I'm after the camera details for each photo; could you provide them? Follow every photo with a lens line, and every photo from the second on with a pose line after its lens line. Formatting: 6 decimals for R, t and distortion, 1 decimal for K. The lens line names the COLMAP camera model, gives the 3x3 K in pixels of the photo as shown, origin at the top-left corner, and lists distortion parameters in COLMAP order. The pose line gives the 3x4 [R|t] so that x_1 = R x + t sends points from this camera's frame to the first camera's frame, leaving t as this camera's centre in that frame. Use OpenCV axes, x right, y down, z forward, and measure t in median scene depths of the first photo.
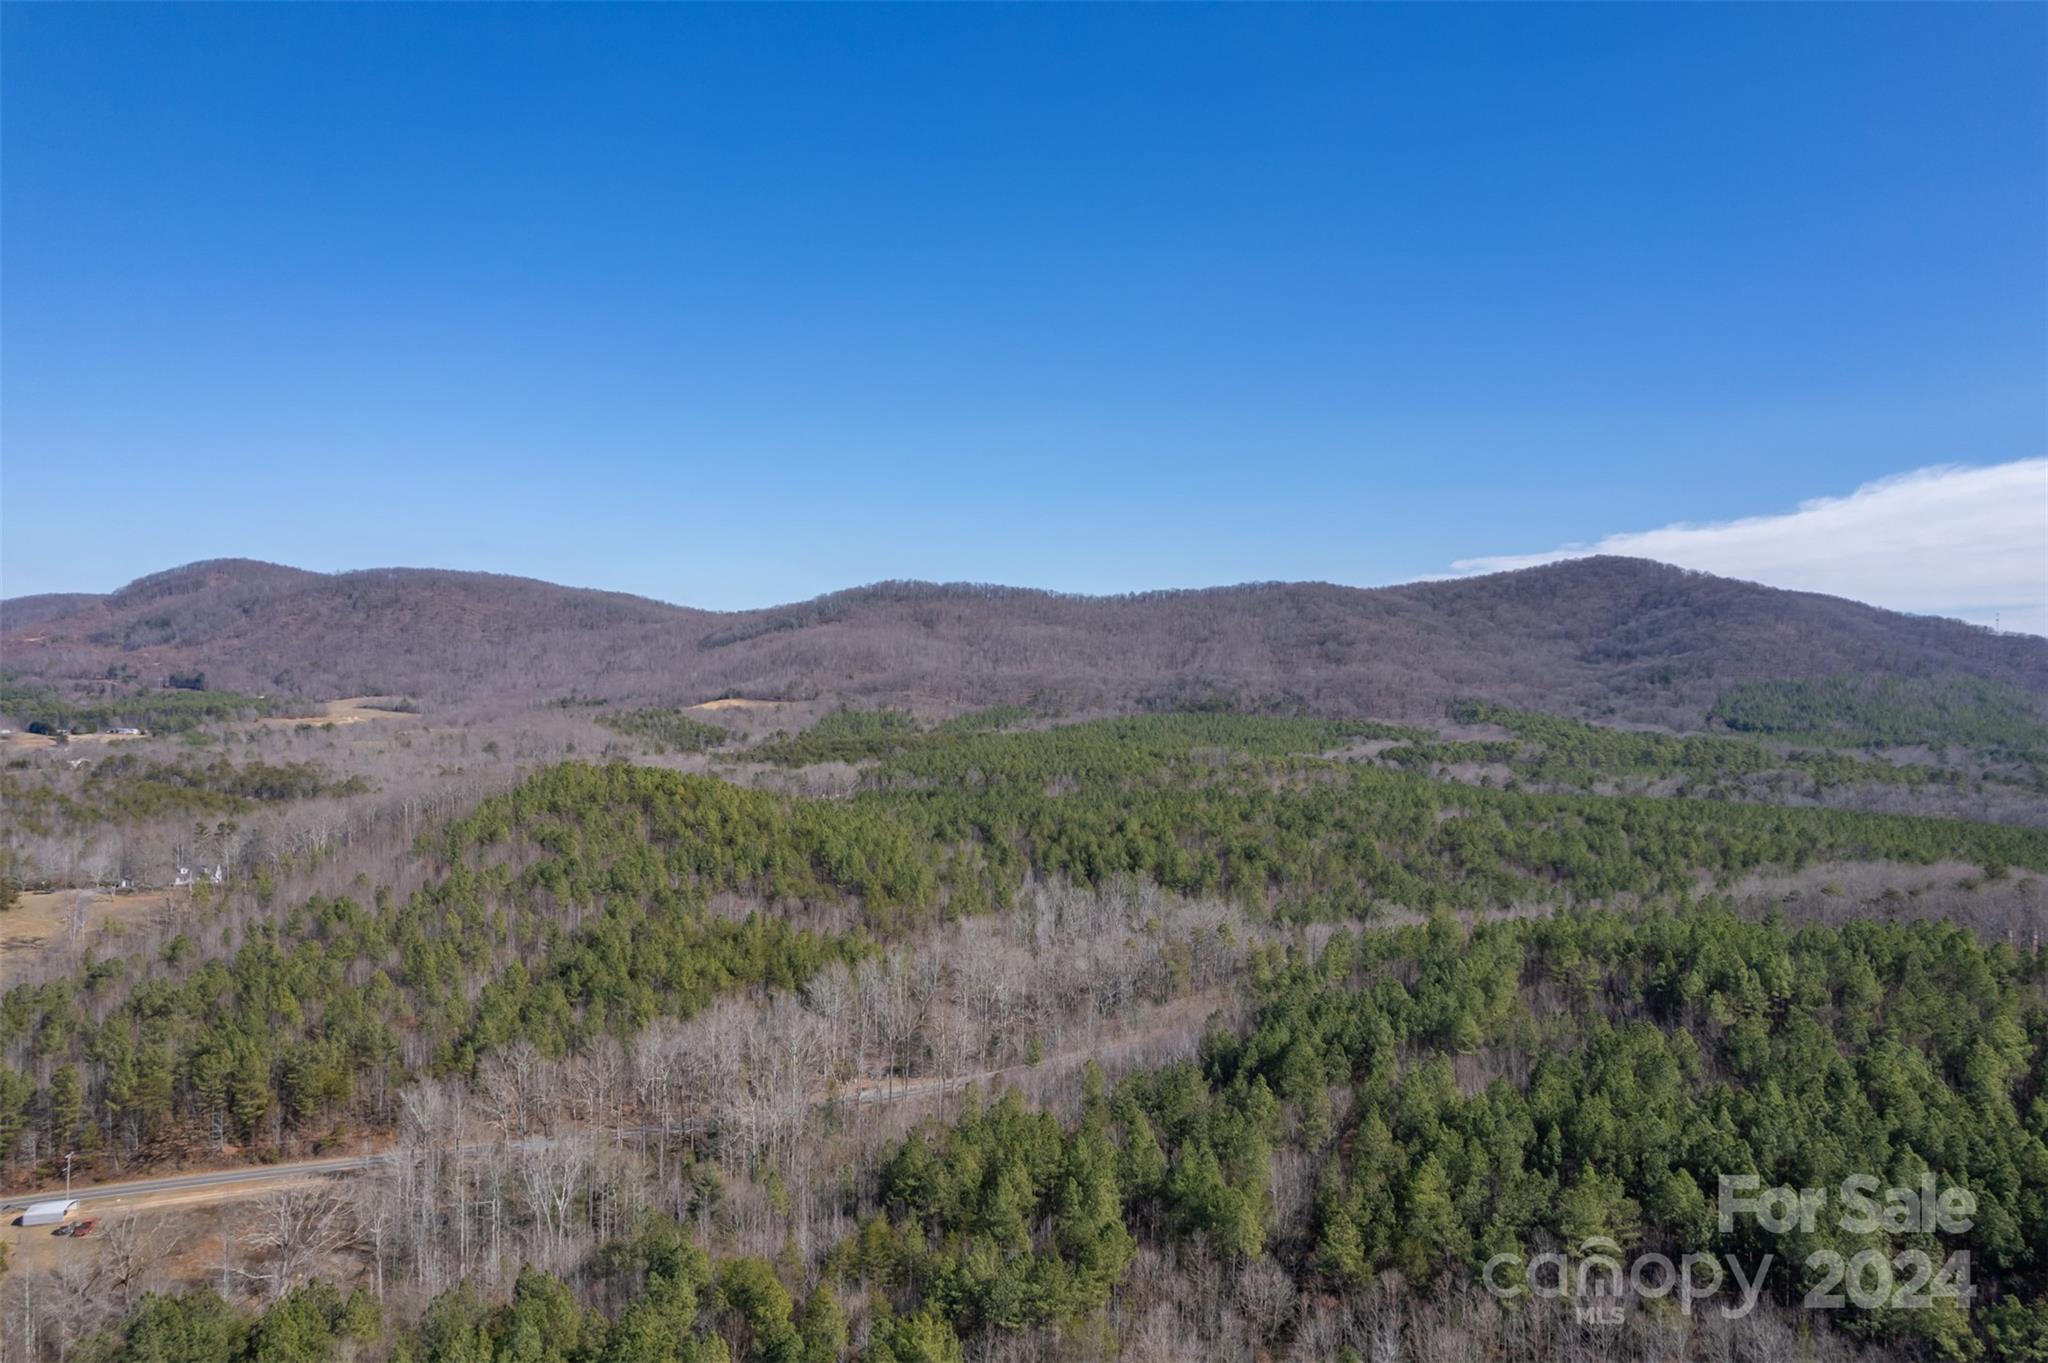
lens RADIAL K [[1303.6, 0, 1028.6], [0, 1303.6, 675.4], [0, 0, 1]] dist [-0.070550, 0.078053]
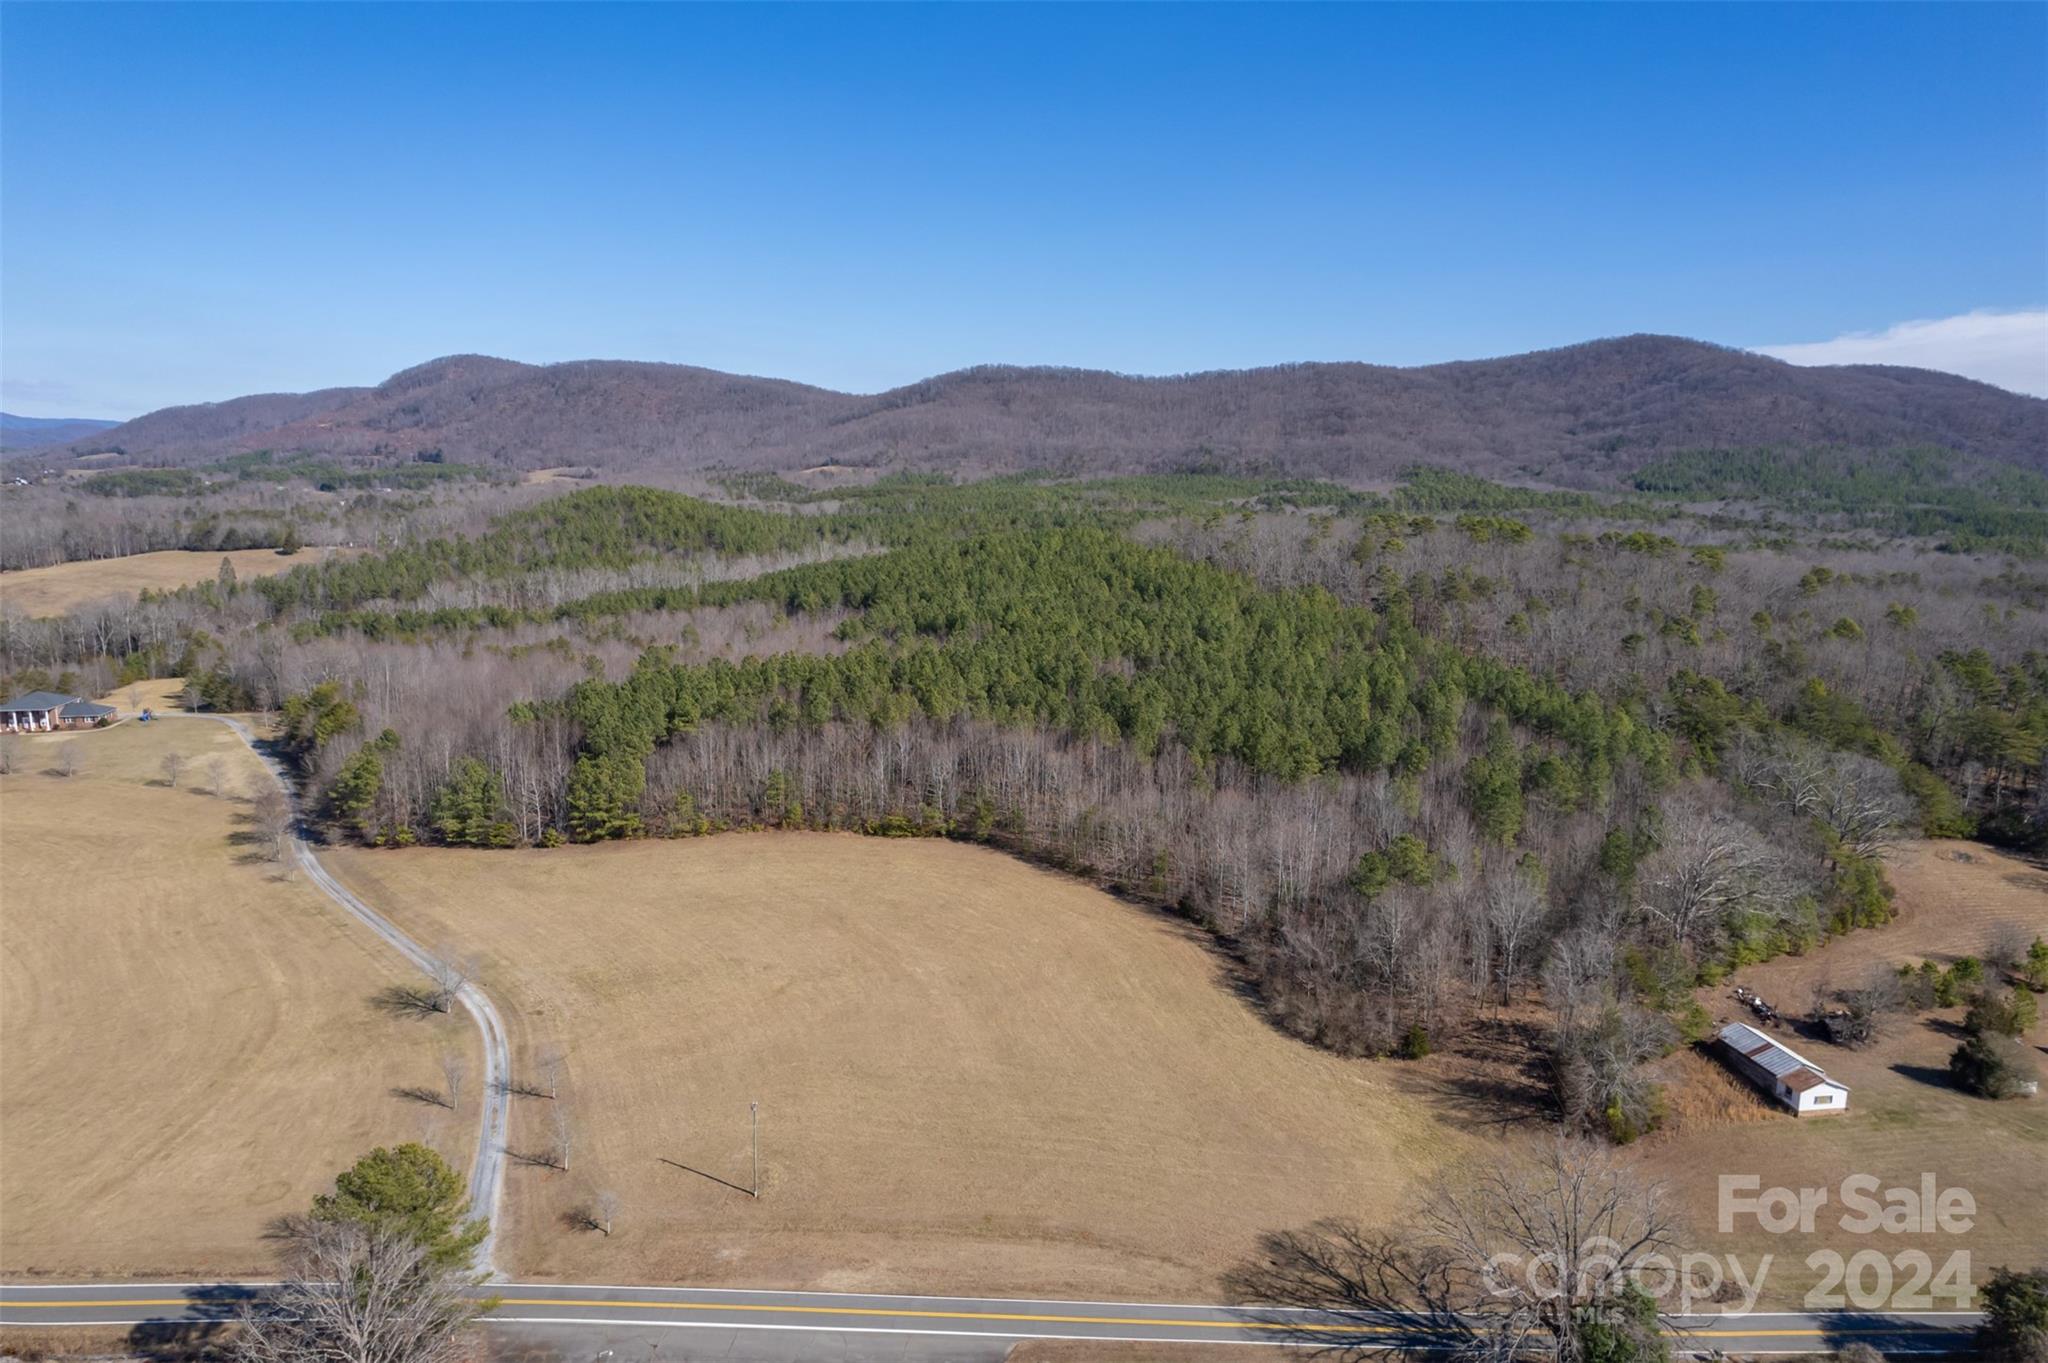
lens RADIAL K [[1301.2, 0, 1028.7], [0, 1301.2, 678.8], [0, 0, 1]] dist [-0.052156, 0.039320]
pose [[0.985406, 0.027466, -0.167990, 0.141842], [0.000608, 0.986322, 0.164826, 0.012507], [0.170219, -0.162523, 0.971911, -0.164368]]
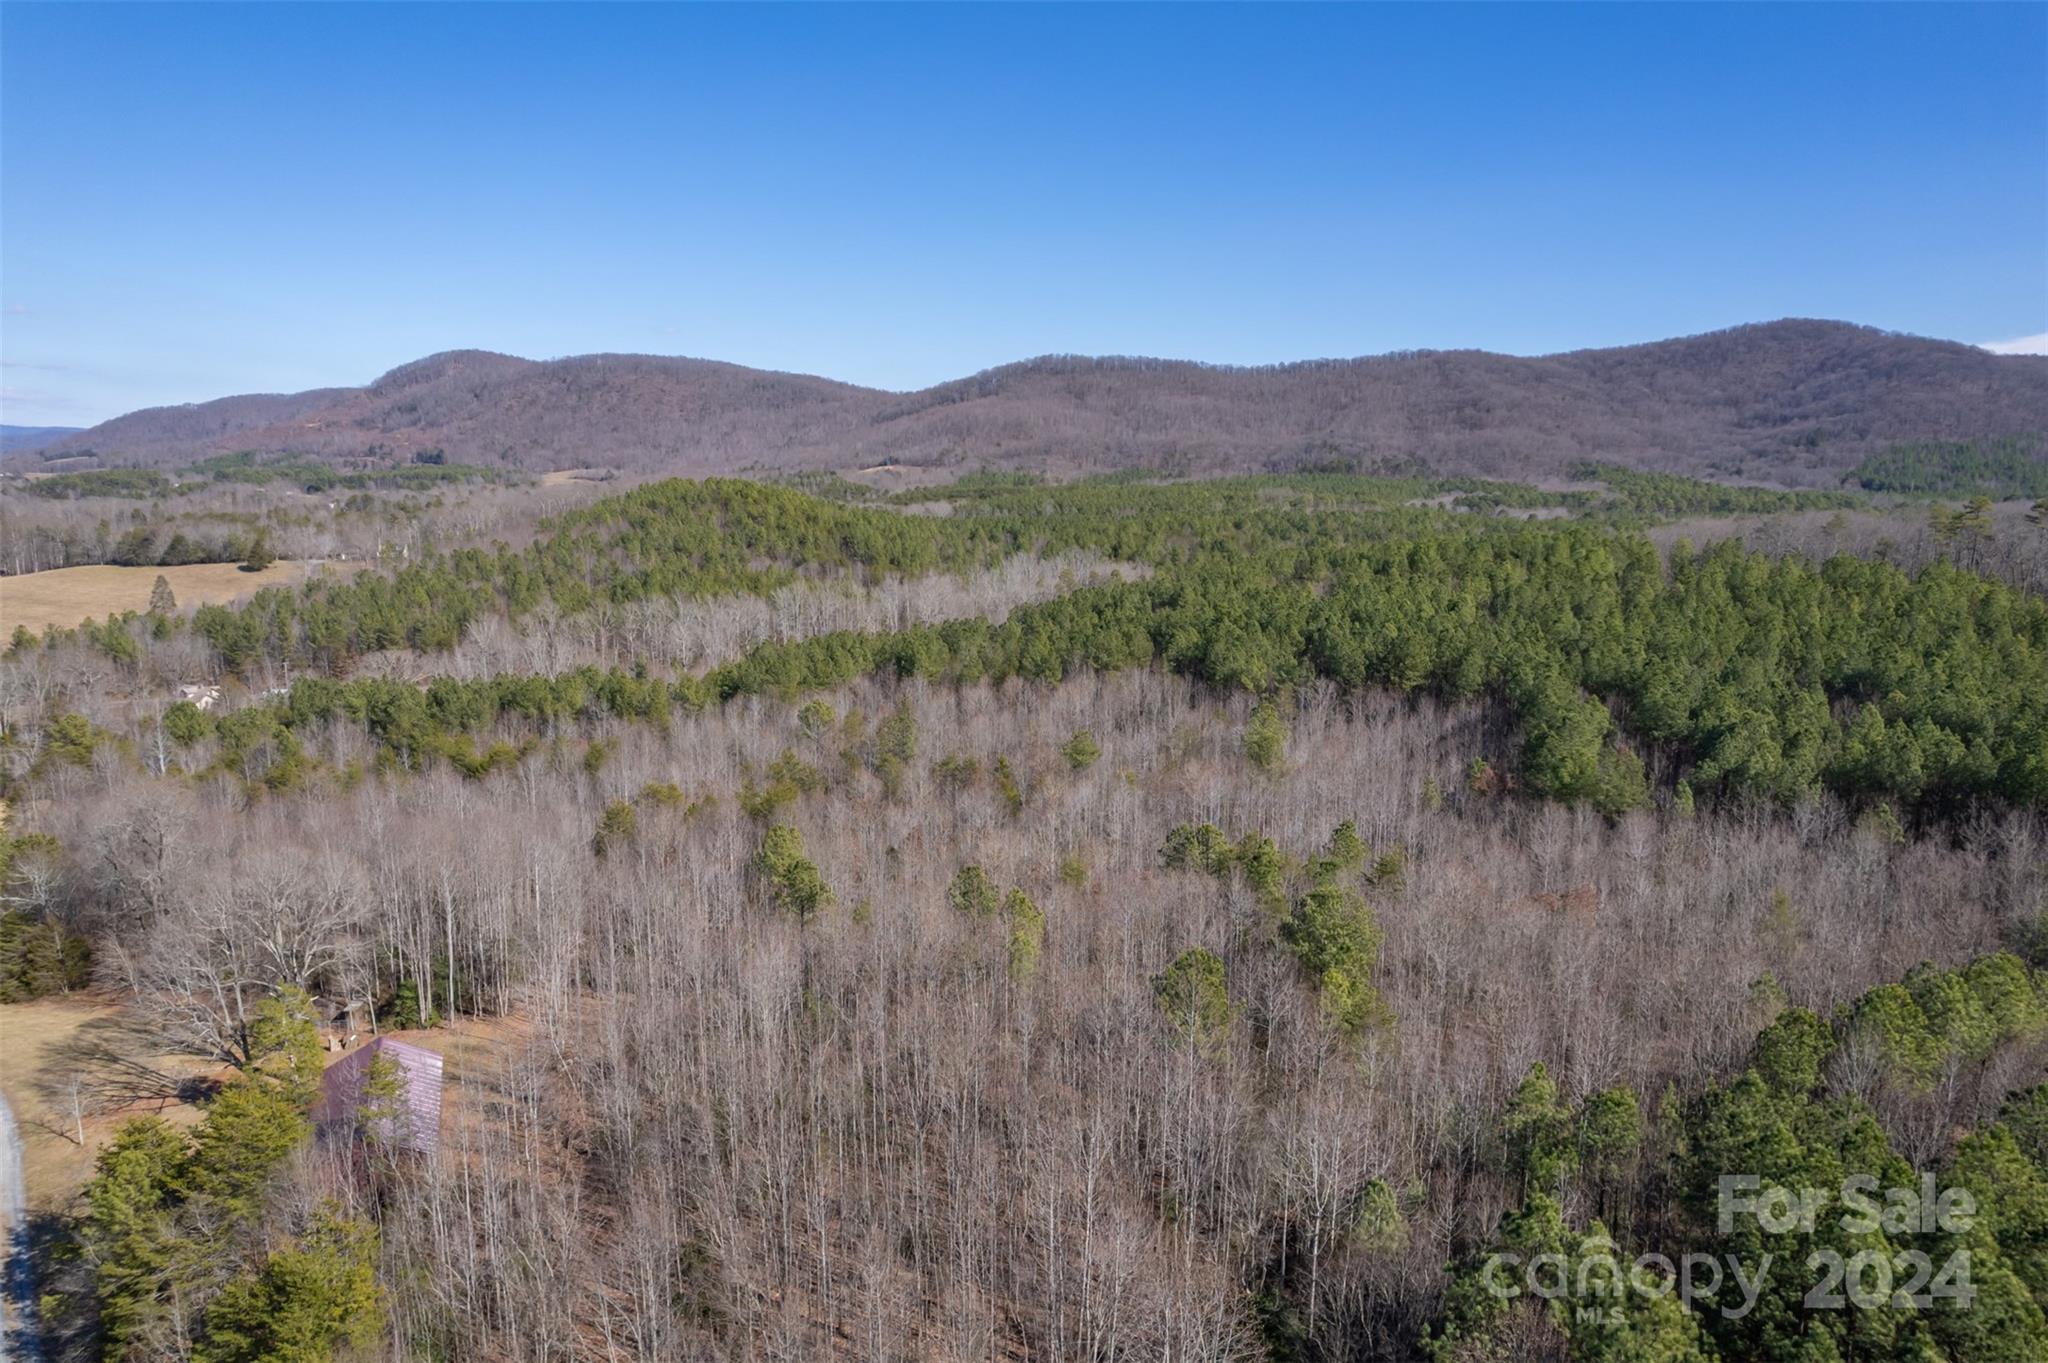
lens RADIAL K [[1301.2, 0, 1028.7], [0, 1301.2, 678.8], [0, 0, 1]] dist [-0.052156, 0.039320]
pose [[0.986449, 0.024381, -0.162246, 0.055157], [0.001574, 0.987445, 0.157955, 0.019566], [0.164060, -0.156070, 0.974026, -0.051920]]
